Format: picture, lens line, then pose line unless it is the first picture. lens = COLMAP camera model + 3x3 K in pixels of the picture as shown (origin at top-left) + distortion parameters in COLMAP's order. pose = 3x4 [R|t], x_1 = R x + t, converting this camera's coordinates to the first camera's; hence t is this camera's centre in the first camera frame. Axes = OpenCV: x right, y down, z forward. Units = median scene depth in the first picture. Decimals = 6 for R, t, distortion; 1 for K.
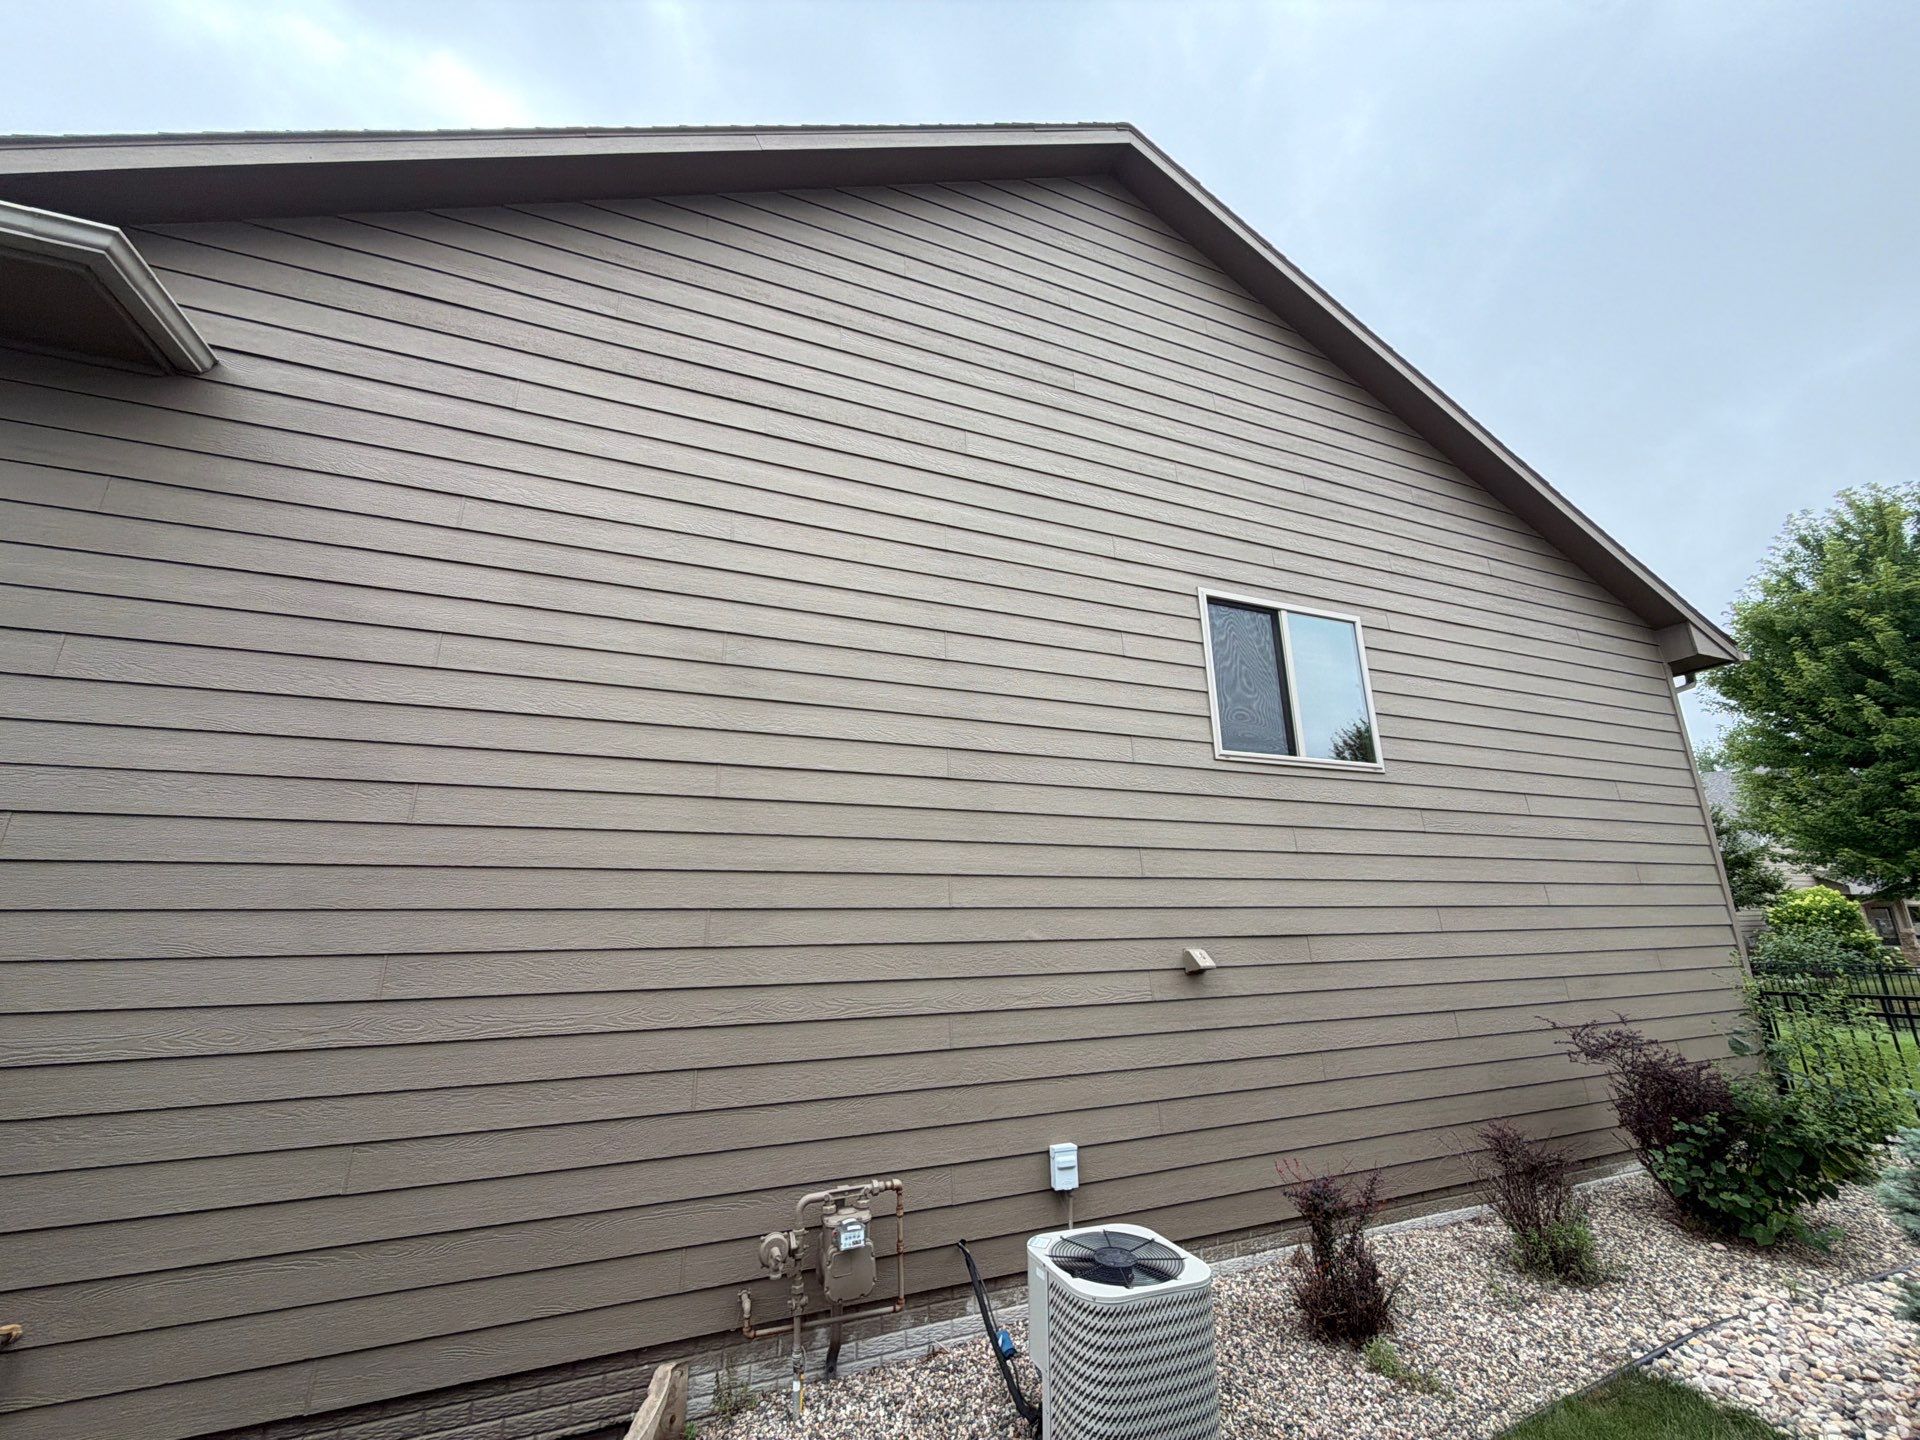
lens RADIAL K [[755.5, 0, 965.2], [0, 755.5, 724.2], [0, 0, 1]] dist [0.000623, 0.000348]
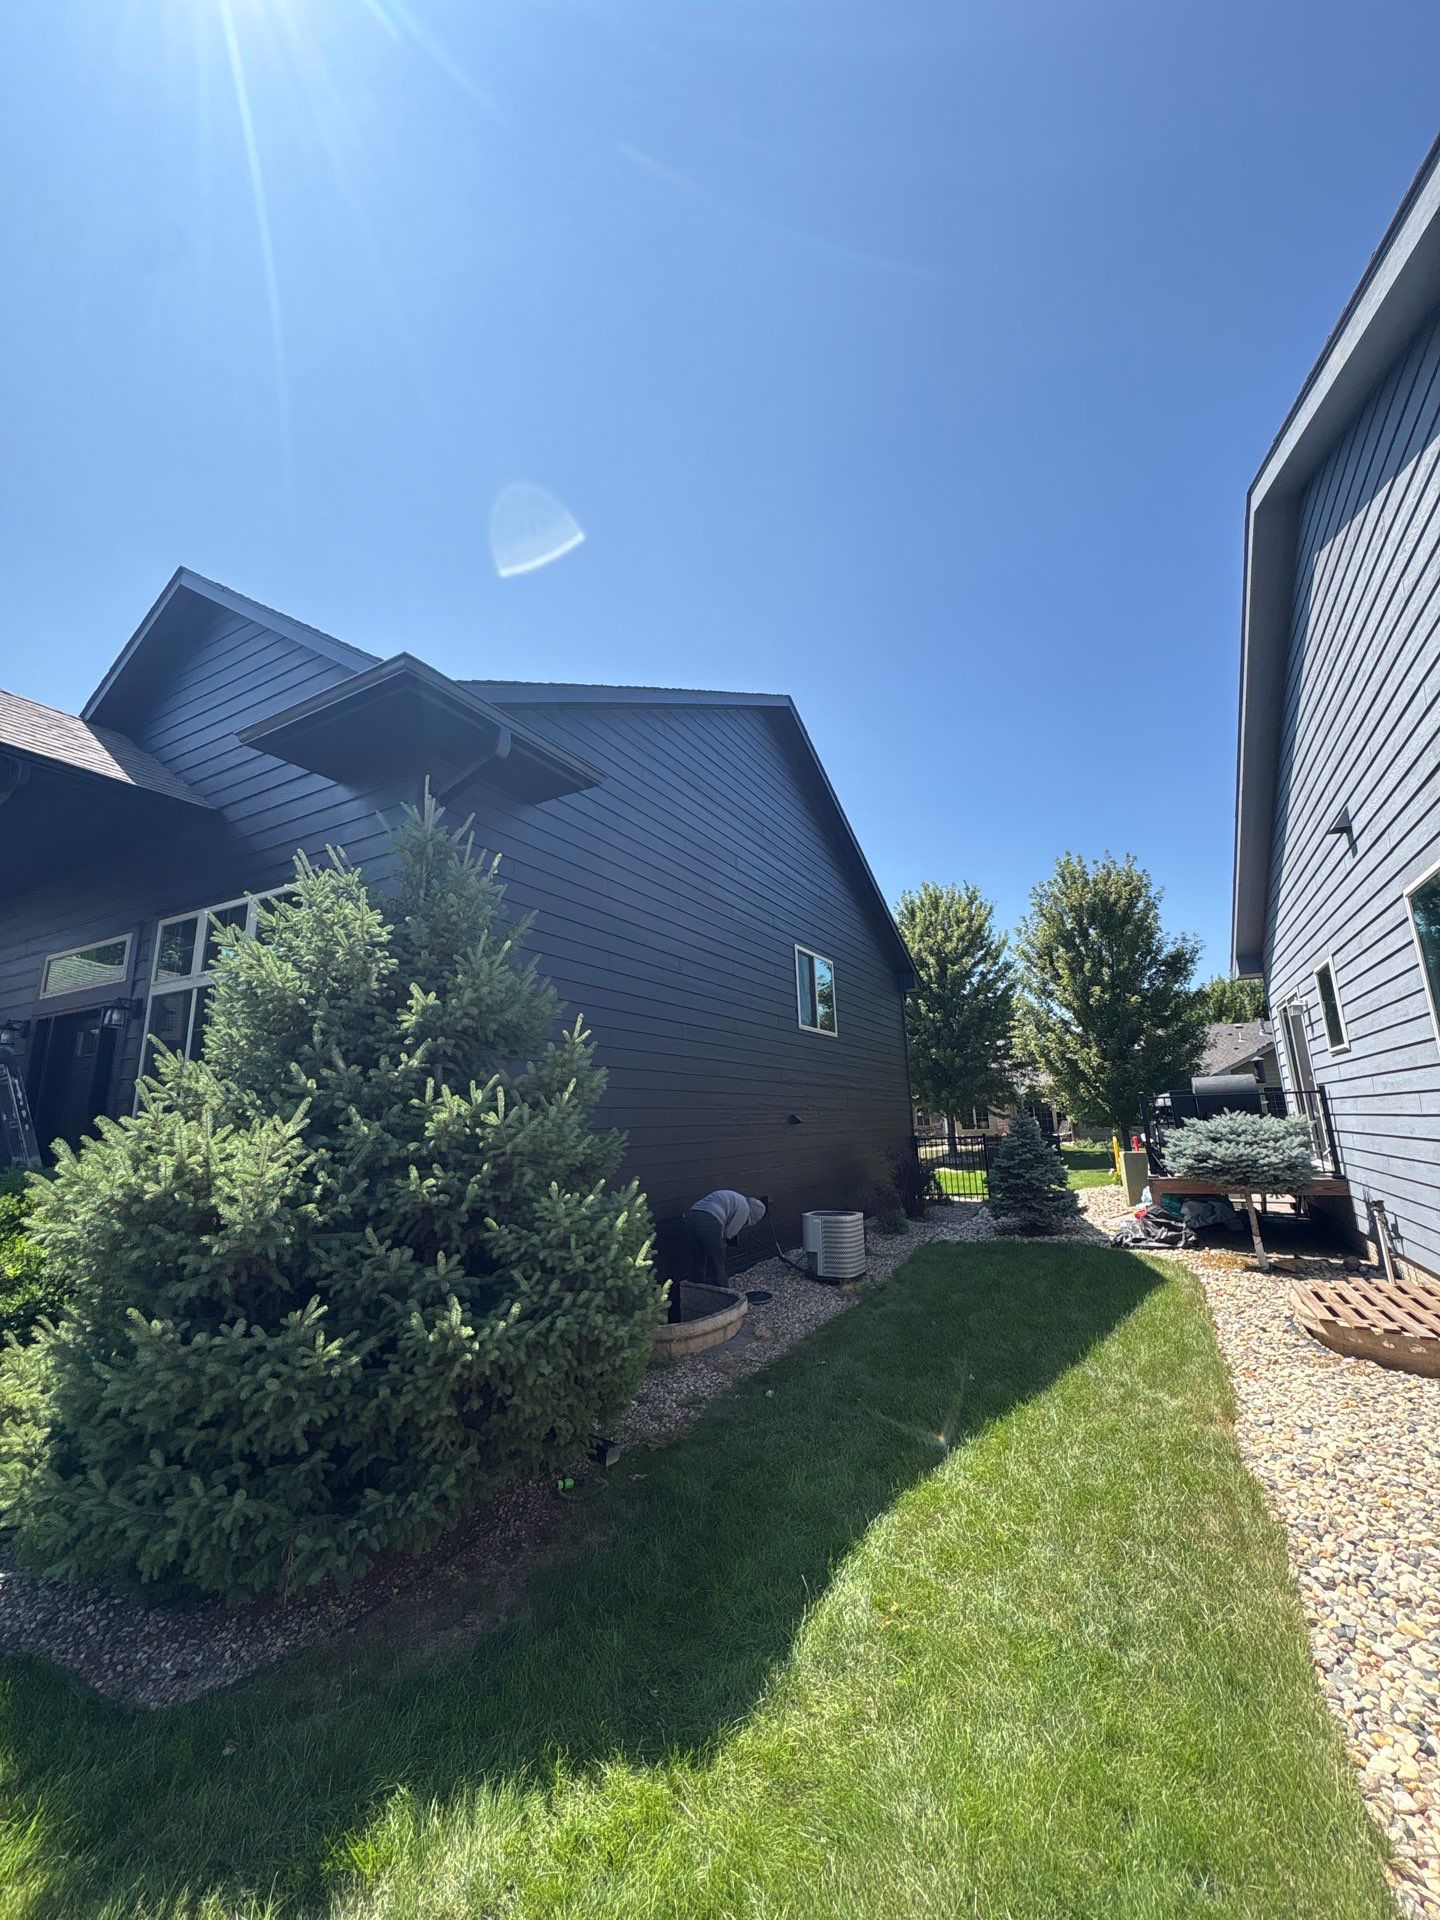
lens RADIAL K [[764.8, 0, 715.0], [0, 764.8, 958.9], [0, 0, 1]] dist [-0.000451, 0.000541]
pose [[0.776072, 0.125689, 0.617993, -1.312982], [-0.146215, 0.989097, -0.017548, -0.083813], [-0.613460, -0.076741, 0.785988, -0.585336]]
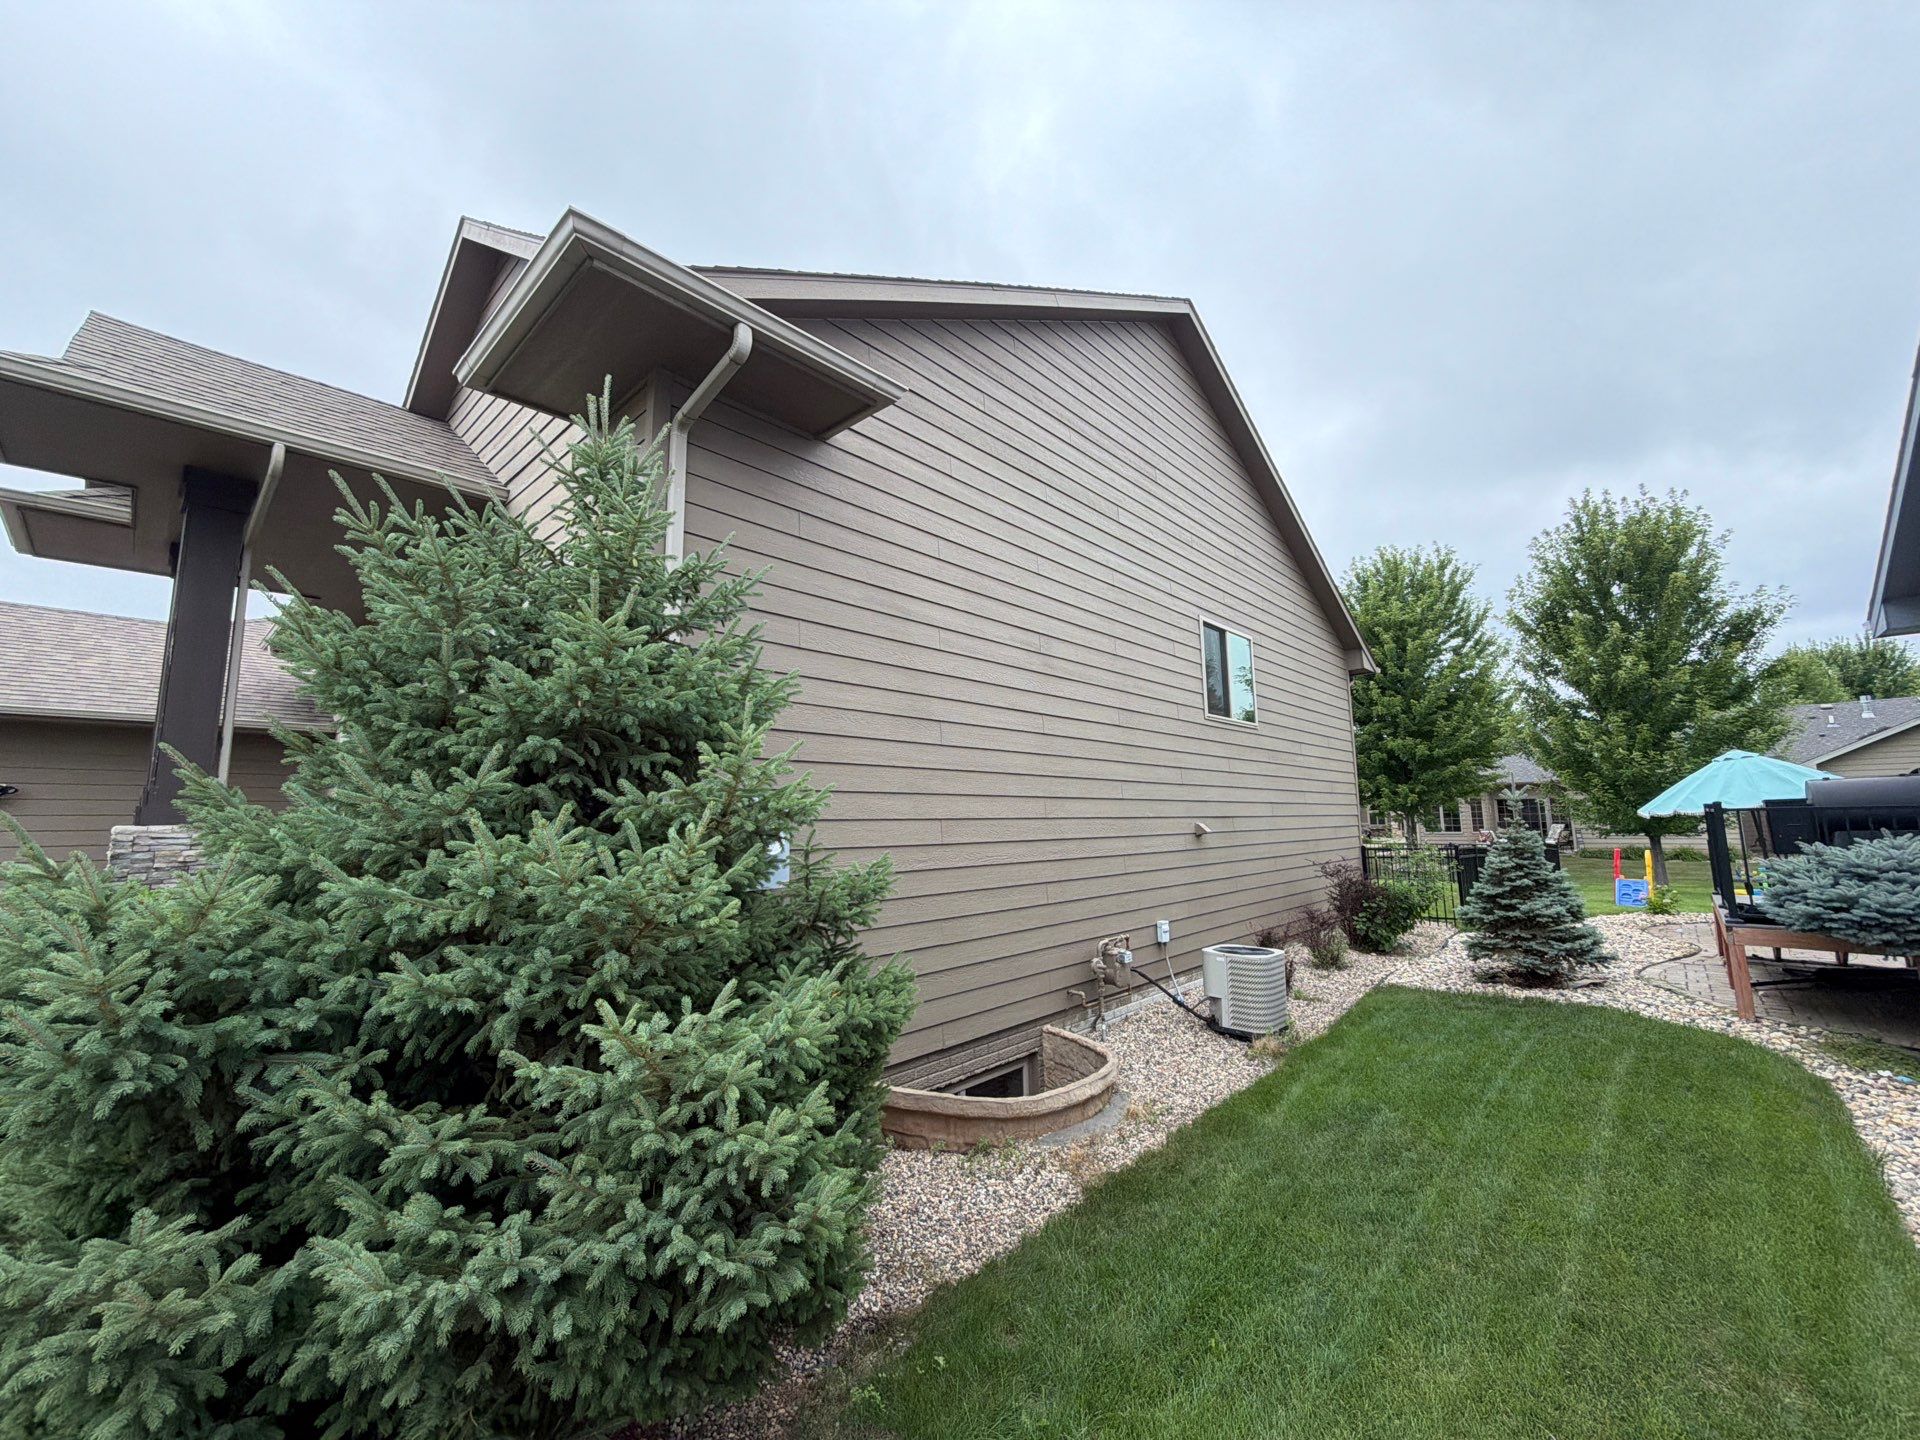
lens RADIAL K [[765.1, 0, 945.6], [0, 765.1, 717.4], [0, 0, 1]] dist [-0.001368, 0.000155]
pose [[0.907831, 0.059874, 0.415040, -1.028200], [-0.110283, 0.989002, 0.098552, -0.070713], [-0.404575, -0.135240, 0.904450, -0.391214]]
